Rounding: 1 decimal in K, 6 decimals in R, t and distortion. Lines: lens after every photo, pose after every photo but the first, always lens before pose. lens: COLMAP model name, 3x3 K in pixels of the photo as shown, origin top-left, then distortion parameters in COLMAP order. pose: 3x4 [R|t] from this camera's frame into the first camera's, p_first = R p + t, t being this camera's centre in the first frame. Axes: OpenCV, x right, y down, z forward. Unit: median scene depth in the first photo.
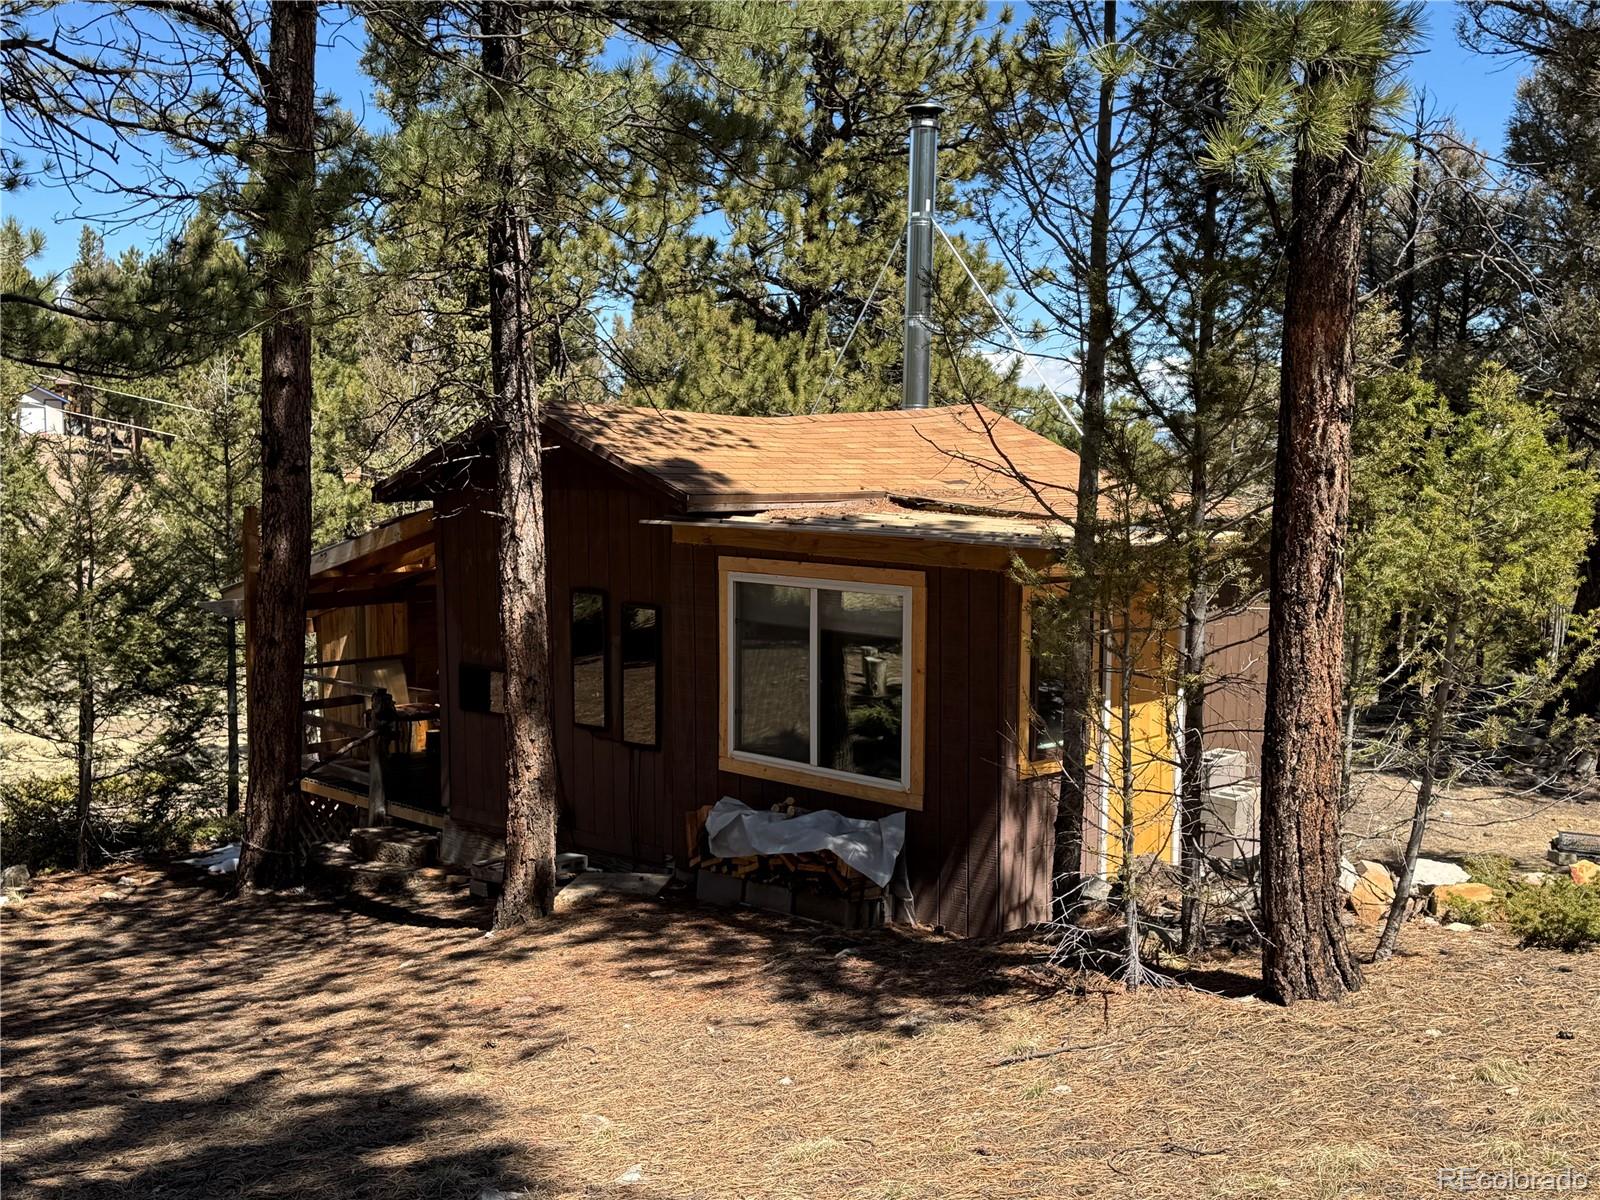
lens RADIAL K [[1720.6, 0, 800.4], [0, 1720.6, 594.8], [0, 0, 1]] dist [0.081073, 0.000000]
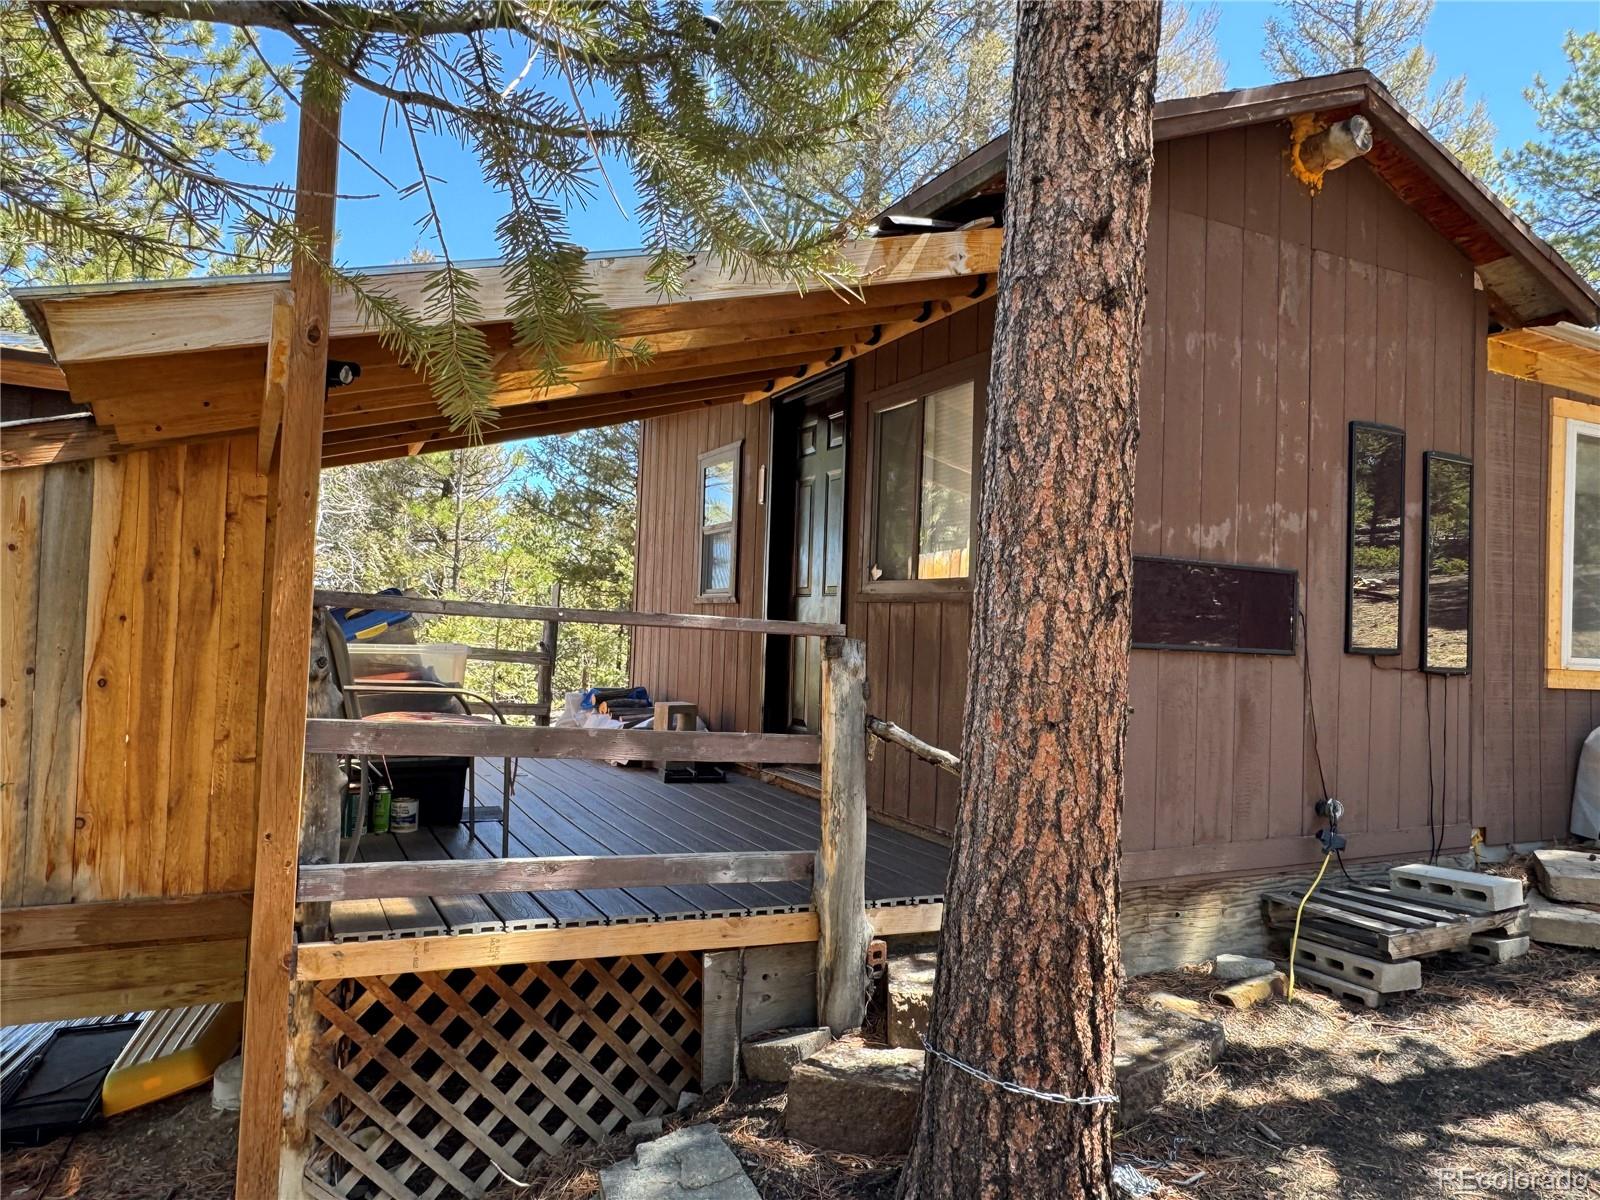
lens RADIAL K [[1056.9, 0, 804.4], [0, 1056.9, 606.3], [0, 0, 1]] dist [-0.009110, 0.009548]
pose [[0.367612, 0.038774, 0.929171, -0.605988], [0.047108, 0.997071, -0.060245, 0.082086], [-0.928785, 0.065918, 0.364709, 1.171694]]
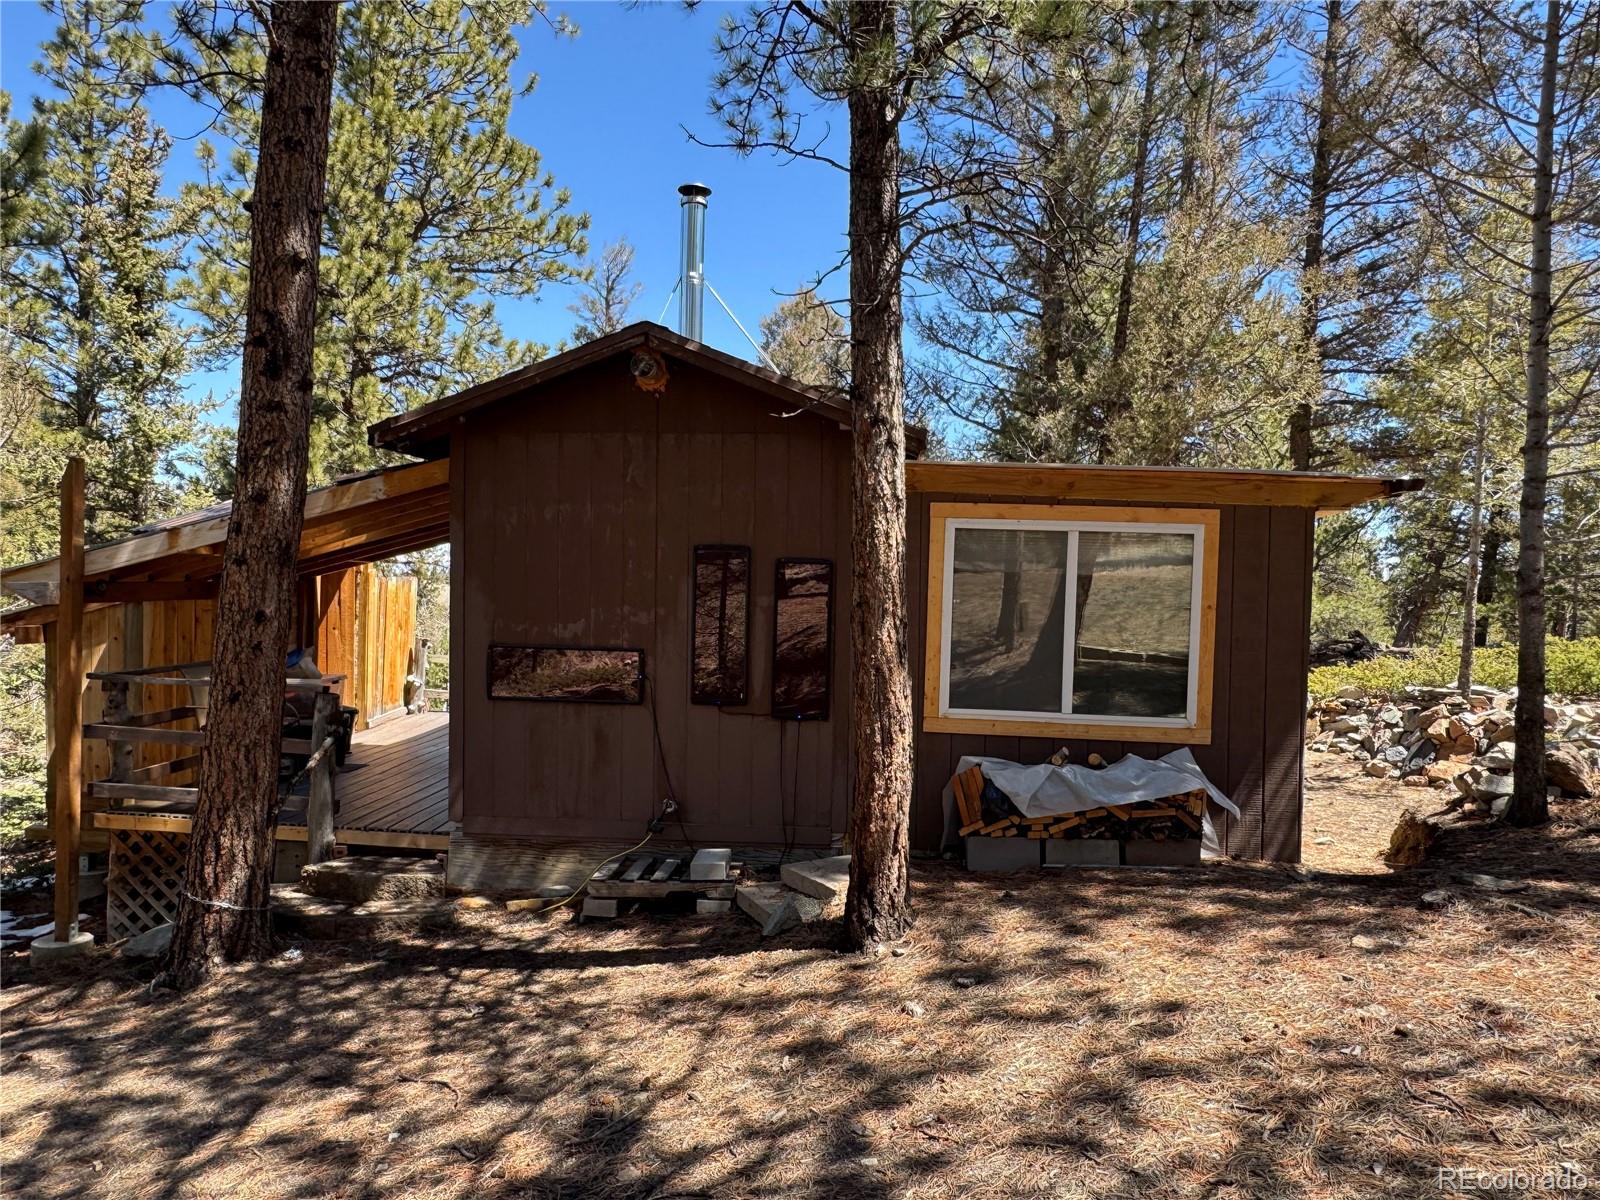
lens RADIAL K [[1056.9, 0, 802.3], [0, 1056.9, 605.3], [0, 0, 1]] dist [-0.009110, 0.009548]
pose [[0.785351, 0.002699, 0.619045, -0.474500], [0.033465, 0.998343, -0.046807, 0.059921], [-0.618146, 0.057476, 0.783959, 0.608162]]
